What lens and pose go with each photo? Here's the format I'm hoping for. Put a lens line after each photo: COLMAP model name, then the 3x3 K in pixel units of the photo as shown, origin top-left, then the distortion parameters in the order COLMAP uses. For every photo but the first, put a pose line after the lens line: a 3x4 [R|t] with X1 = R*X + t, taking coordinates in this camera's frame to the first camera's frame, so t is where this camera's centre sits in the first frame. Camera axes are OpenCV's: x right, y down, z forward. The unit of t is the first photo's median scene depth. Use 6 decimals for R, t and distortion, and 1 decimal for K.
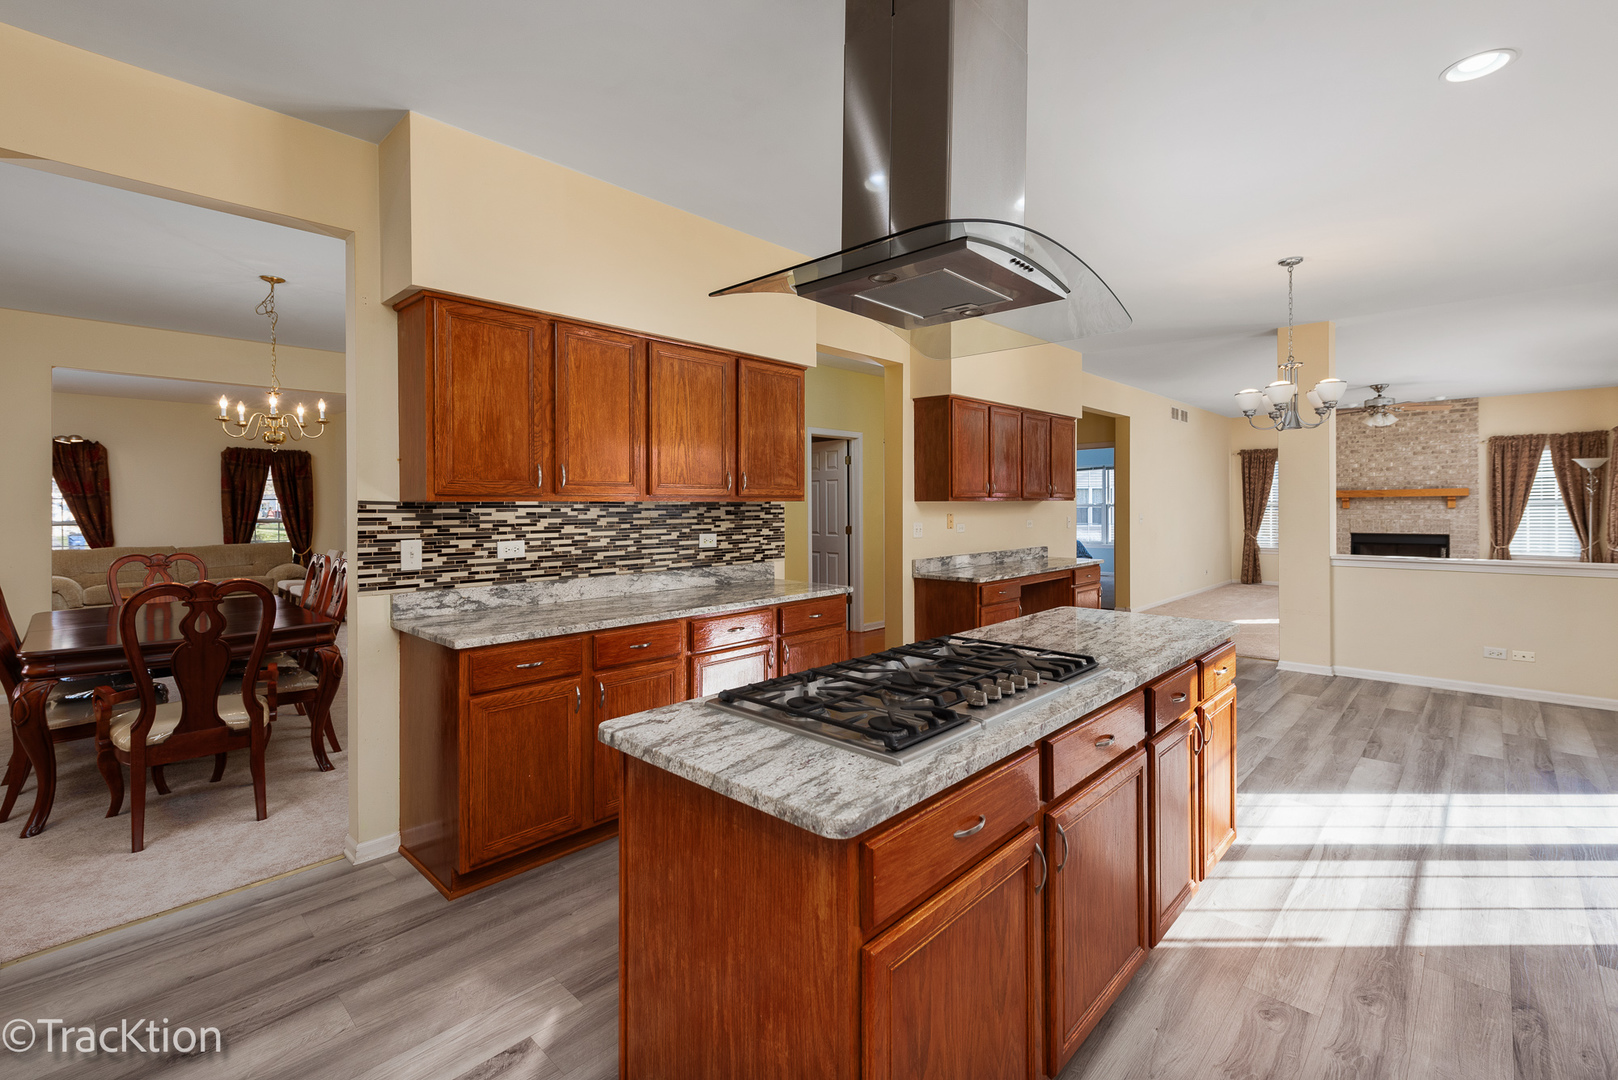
lens RADIAL K [[710.3, 0, 822.5], [0, 710.3, 517.6], [0, 0, 1]] dist [0.010297, -0.003316]
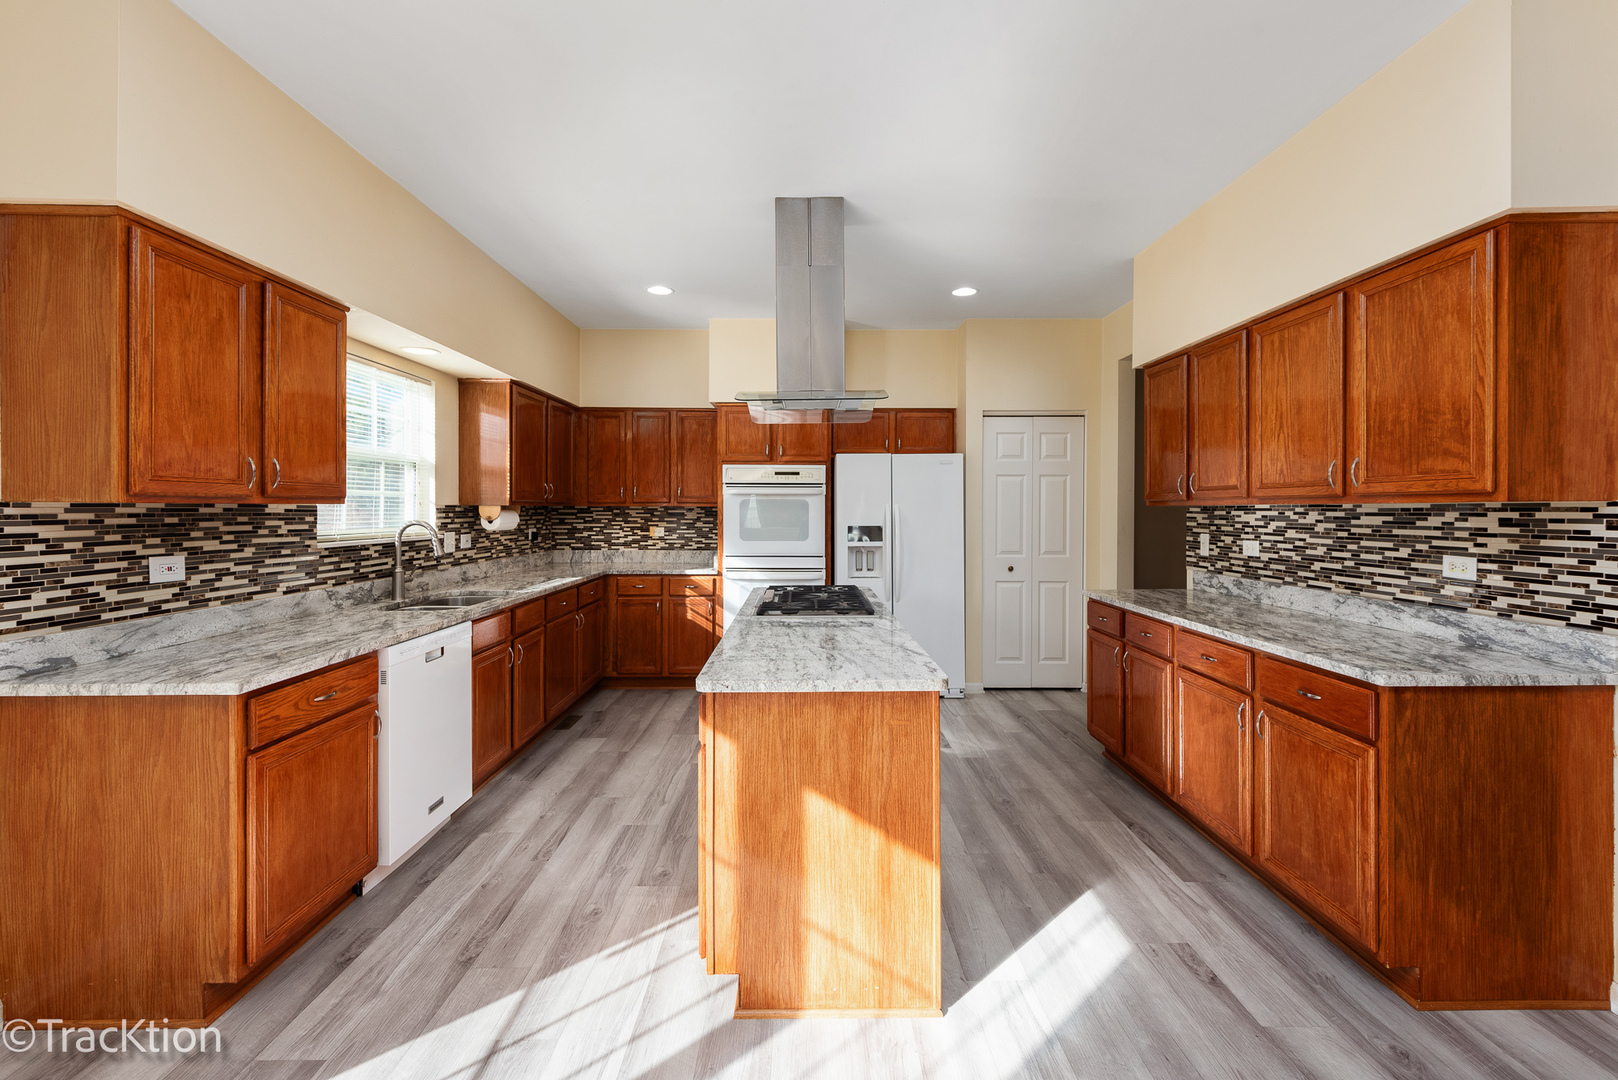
lens RADIAL K [[710.3, 0, 807.7], [0, 710.3, 534.6], [0, 0, 1]] dist [0.010297, -0.003316]
pose [[-0.728375, 0.030484, -0.684500, 0.817646], [-0.006424, 0.998662, 0.051310, -0.028883], [0.685149, 0.041771, -0.727205, 1.317014]]
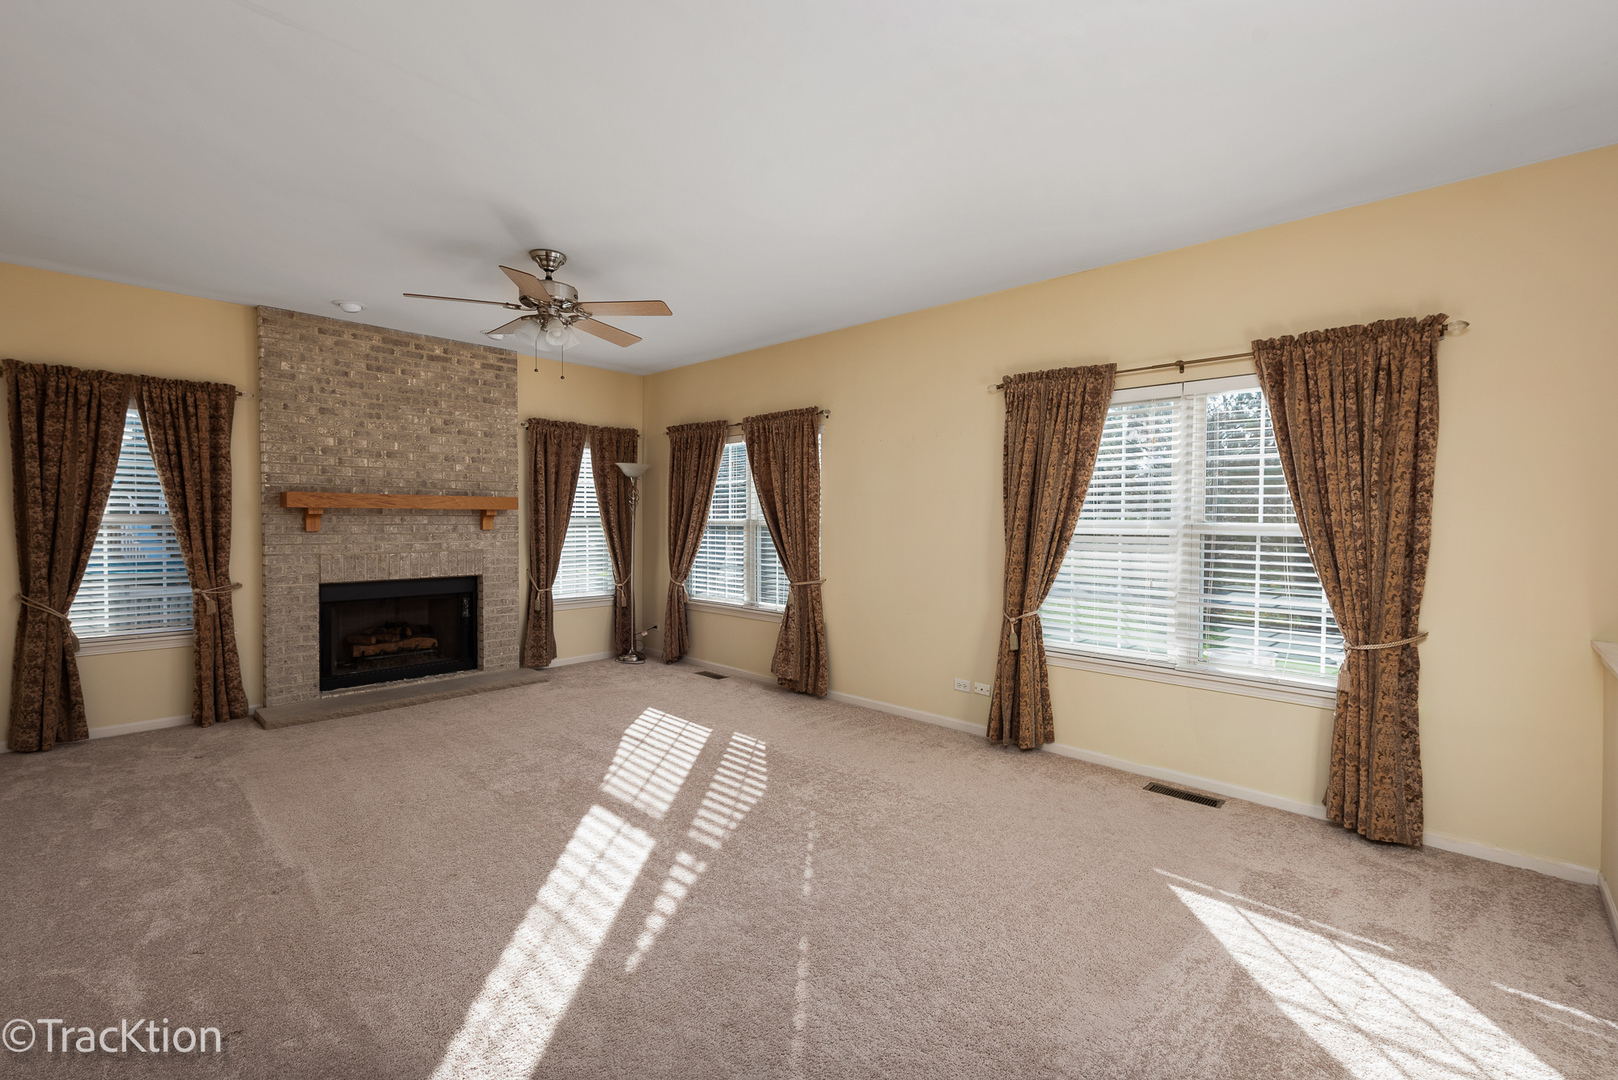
lens RADIAL K [[710.3, 0, 819.7], [0, 710.3, 529.1], [0, 0, 1]] dist [0.010297, -0.003316]
pose [[0.006777, -0.006647, 0.999955, 0.950999], [0.009714, 0.999931, 0.006581, -0.050194], [-0.999930, 0.009669, 0.006841, 2.318234]]
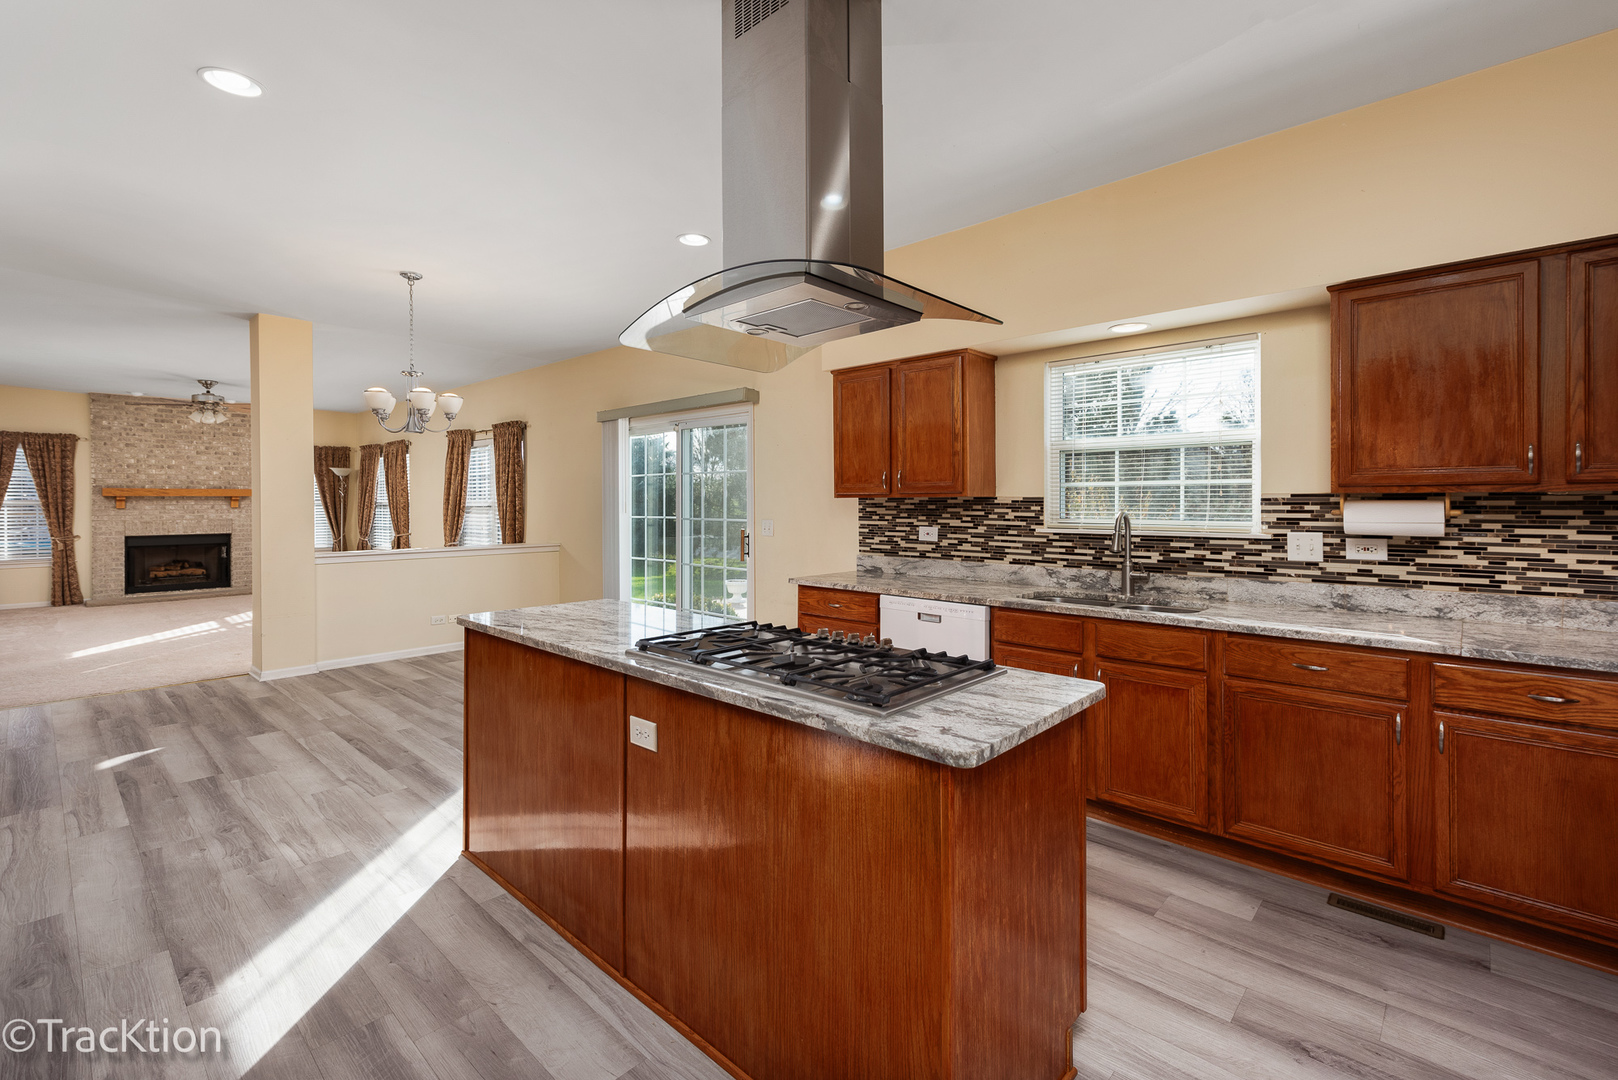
lens RADIAL K [[710.3, 0, 810.6], [0, 710.3, 499.0], [0, 0, 1]] dist [0.010297, -0.003316]
pose [[-0.010210, 0.010608, 0.999892, -0.542687], [0.016637, 0.999807, -0.010437, -0.005634], [-0.999809, 0.016529, -0.010384, 0.548350]]
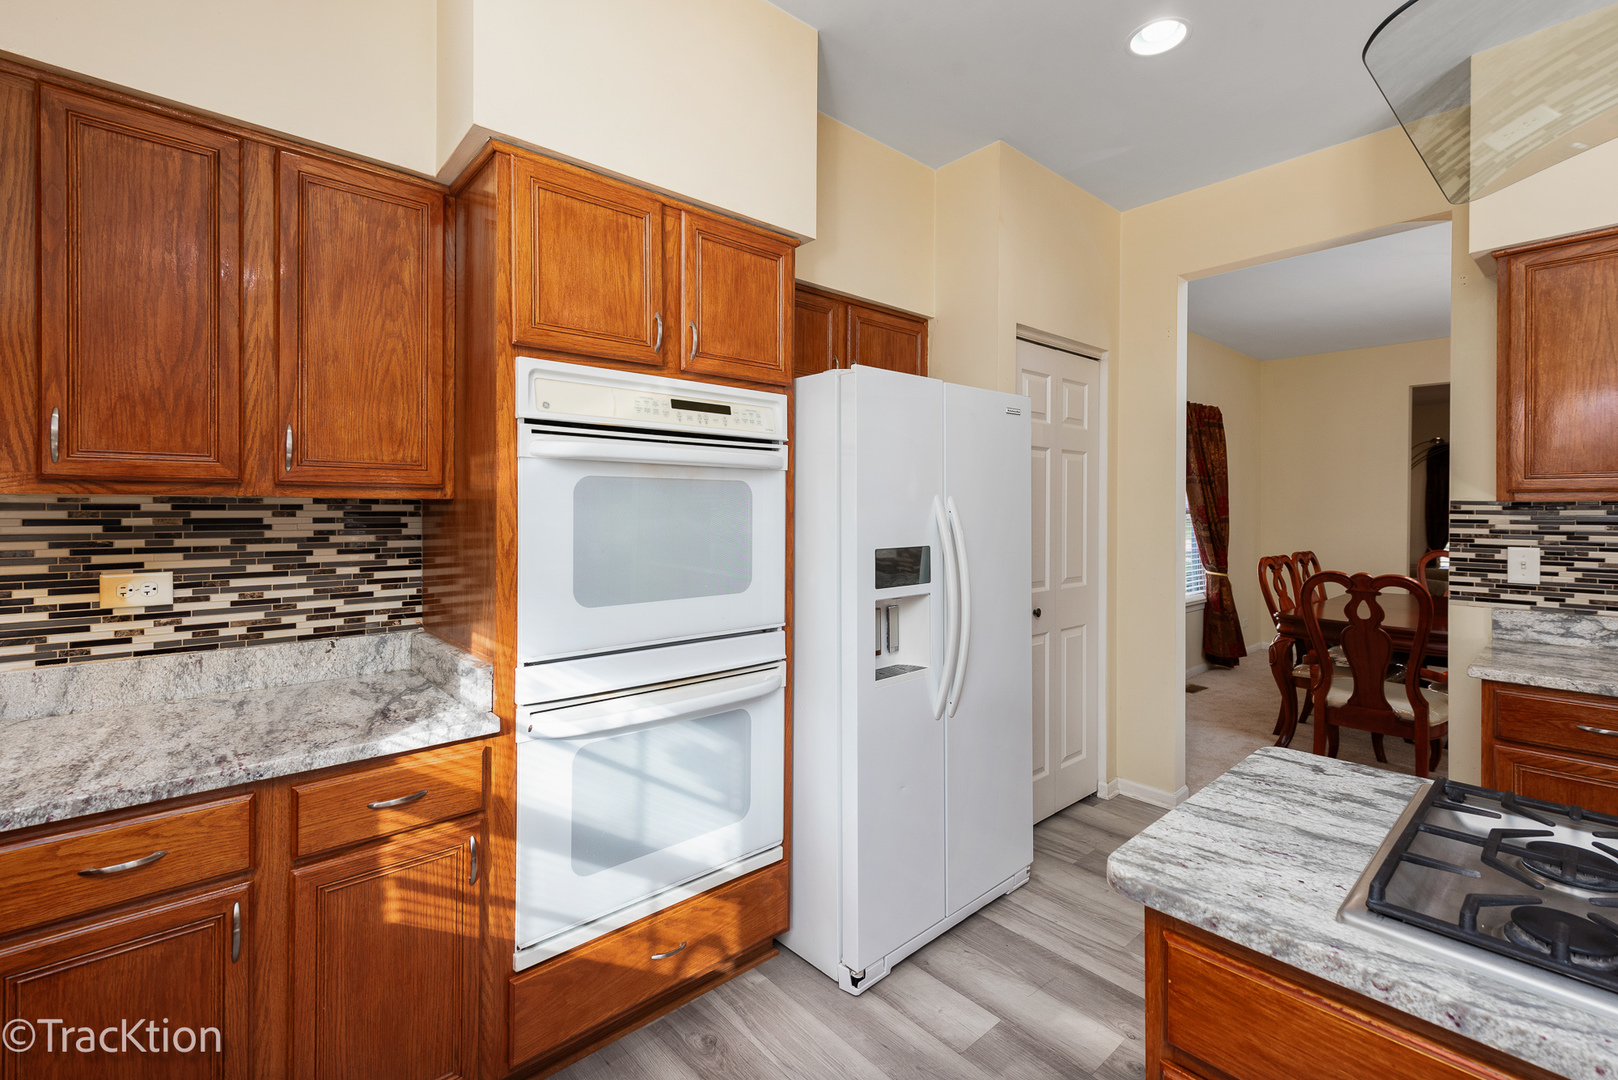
lens RADIAL K [[710.3, 0, 810.5], [0, 710.3, 519.0], [0, 0, 1]] dist [0.010297, -0.003316]
pose [[-0.089819, 0.019628, -0.995765, 0.299289], [-0.014414, 0.999675, 0.021005, -0.006725], [0.995854, 0.016240, -0.089507, 0.223097]]
